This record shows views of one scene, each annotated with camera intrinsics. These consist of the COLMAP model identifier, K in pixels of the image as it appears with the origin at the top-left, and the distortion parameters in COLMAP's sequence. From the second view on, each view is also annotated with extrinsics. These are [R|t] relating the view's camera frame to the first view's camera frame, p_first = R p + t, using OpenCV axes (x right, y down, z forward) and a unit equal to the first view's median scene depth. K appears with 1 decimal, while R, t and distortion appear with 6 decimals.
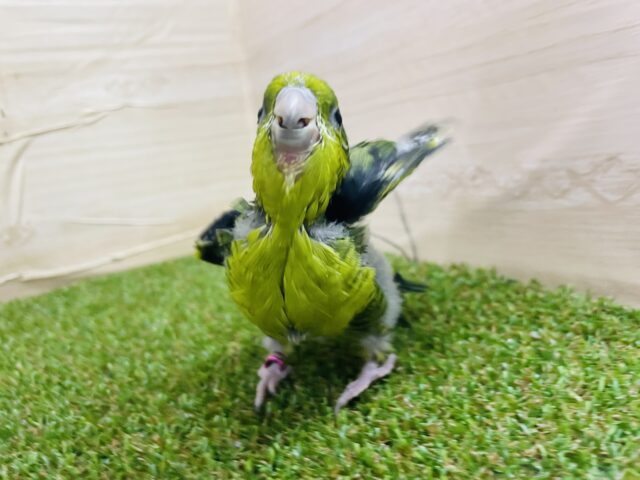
lens RADIAL K [[483.5, 0, 338.9], [0, 483.5, 239.8], [0, 0, 1]] dist [0.002421, -0.044478]
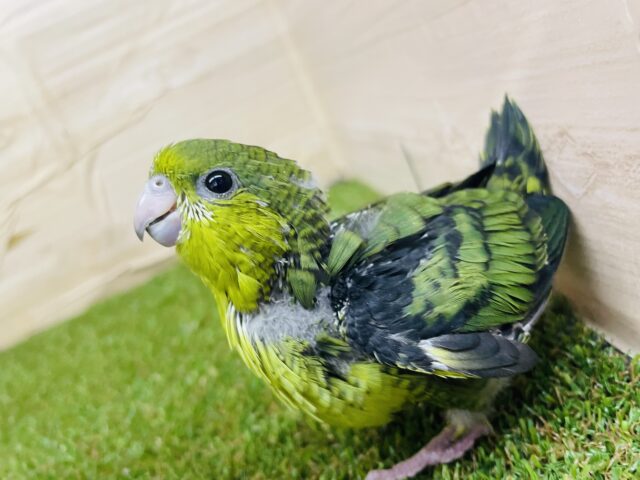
lens RADIAL K [[508.5, 0, 329.2], [0, 508.5, 240.7], [0, 0, 1]] dist [-0.001553, -0.001890]
pose [[0.895106, -0.109952, -0.432082, 0.365468], [0.209326, 0.959303, 0.189528, -0.143387], [0.393658, -0.260094, 0.881694, 0.172480]]
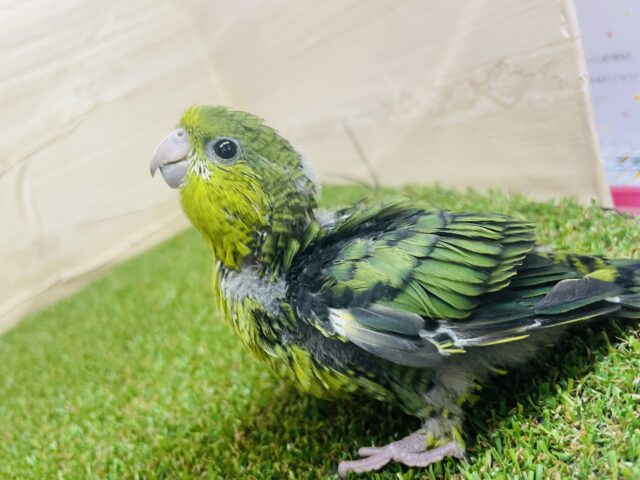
lens RADIAL K [[488.0, 0, 333.1], [0, 488.0, 239.9], [0, 0, 1]] dist [0.000362, -0.035388]
pose [[0.964217, -0.228649, -0.134180, 0.180593], [0.248294, 0.956244, 0.154752, -0.037356], [0.092925, -0.182530, 0.978799, -0.077330]]
